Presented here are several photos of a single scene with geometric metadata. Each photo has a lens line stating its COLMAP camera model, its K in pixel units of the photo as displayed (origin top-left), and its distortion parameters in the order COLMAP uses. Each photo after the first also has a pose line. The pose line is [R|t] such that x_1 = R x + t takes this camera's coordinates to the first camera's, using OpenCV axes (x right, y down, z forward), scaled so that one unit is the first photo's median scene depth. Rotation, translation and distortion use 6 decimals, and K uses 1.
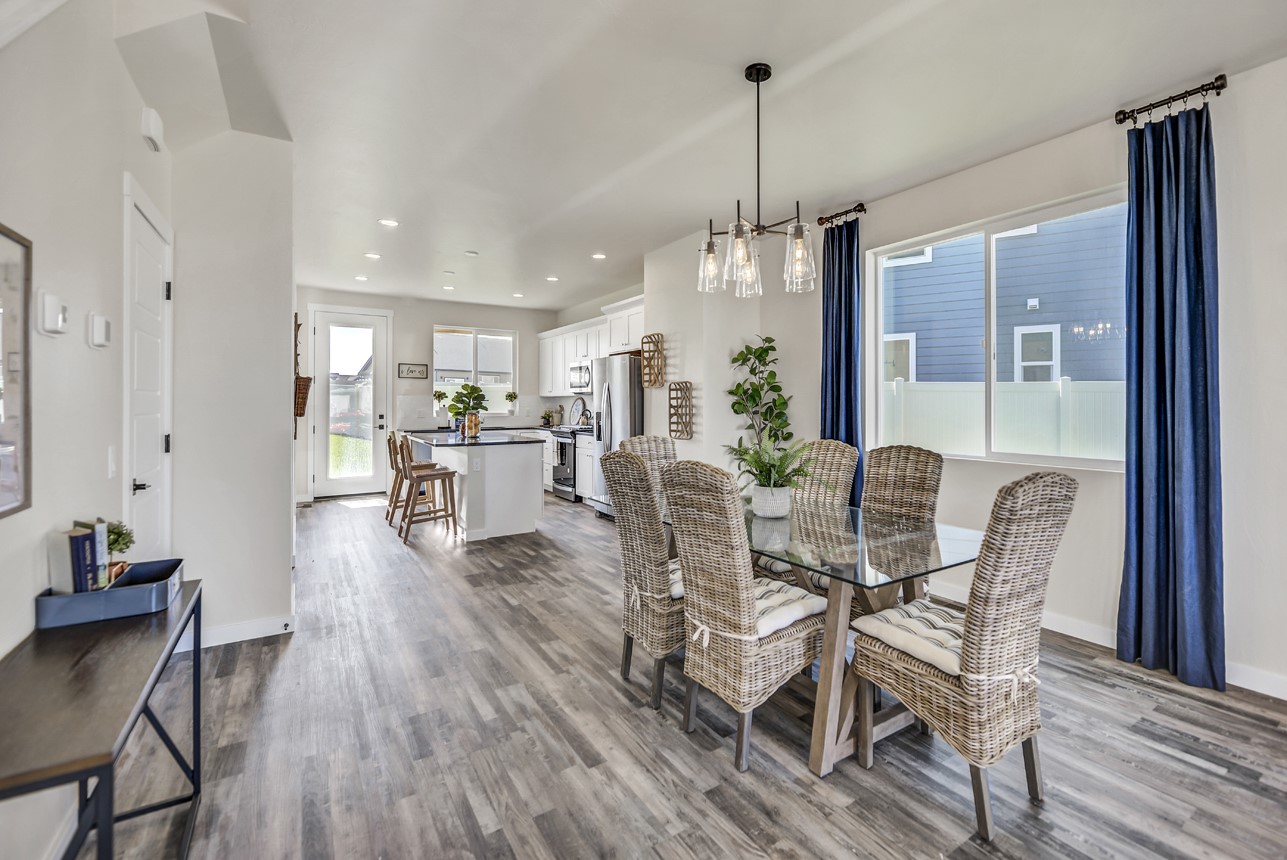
lens RADIAL K [[528.7, 0, 644.1], [0, 528.7, 398.8], [0, 0, 1]] dist [-0.000524, -0.003244]
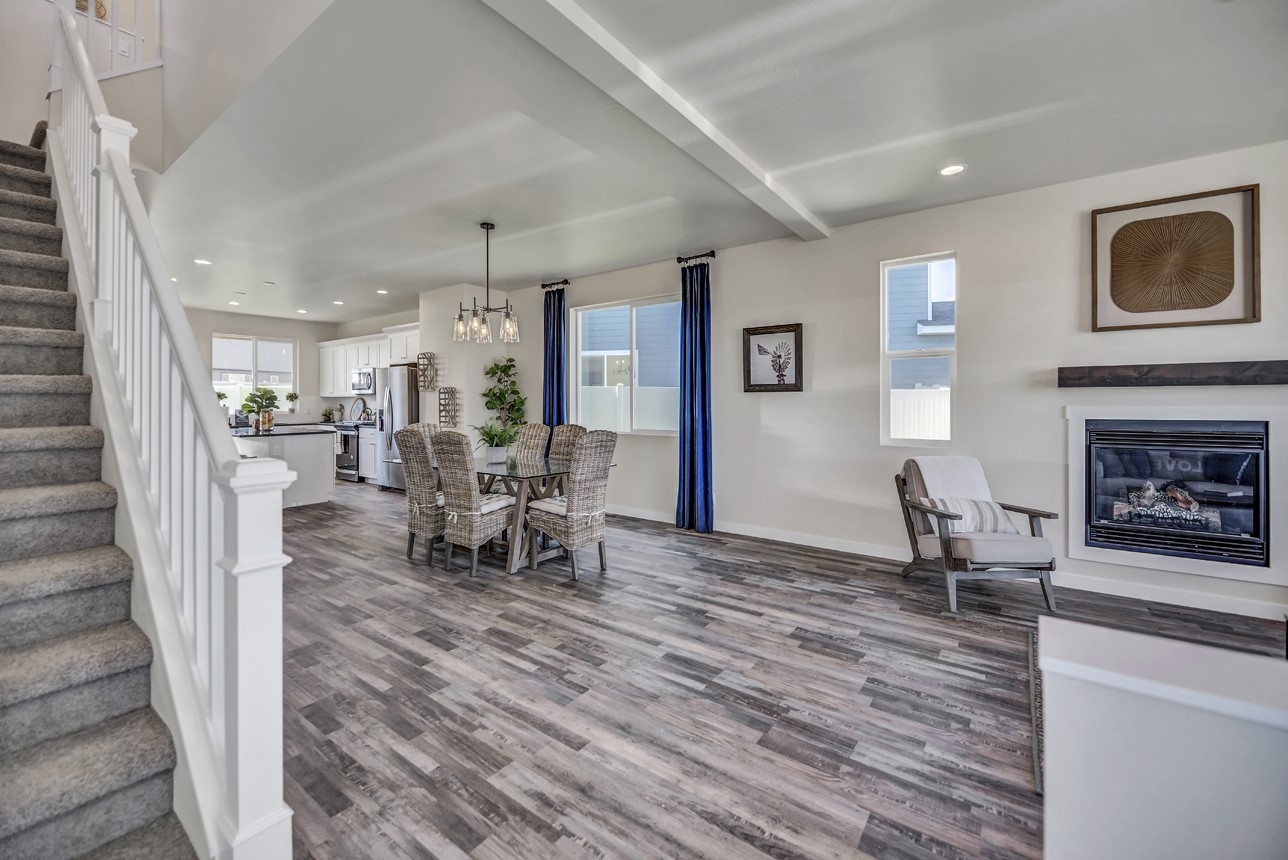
lens RADIAL K [[509.4, 0, 647.3], [0, 509.4, 400.4], [0, 0, 1]] dist [0.000585, -0.002660]
pose [[0.910790, -0.000187, 0.412869, -0.008245], [-0.001233, 0.999994, 0.003175, -0.002076], [-0.412867, -0.003401, 0.910785, -0.482267]]
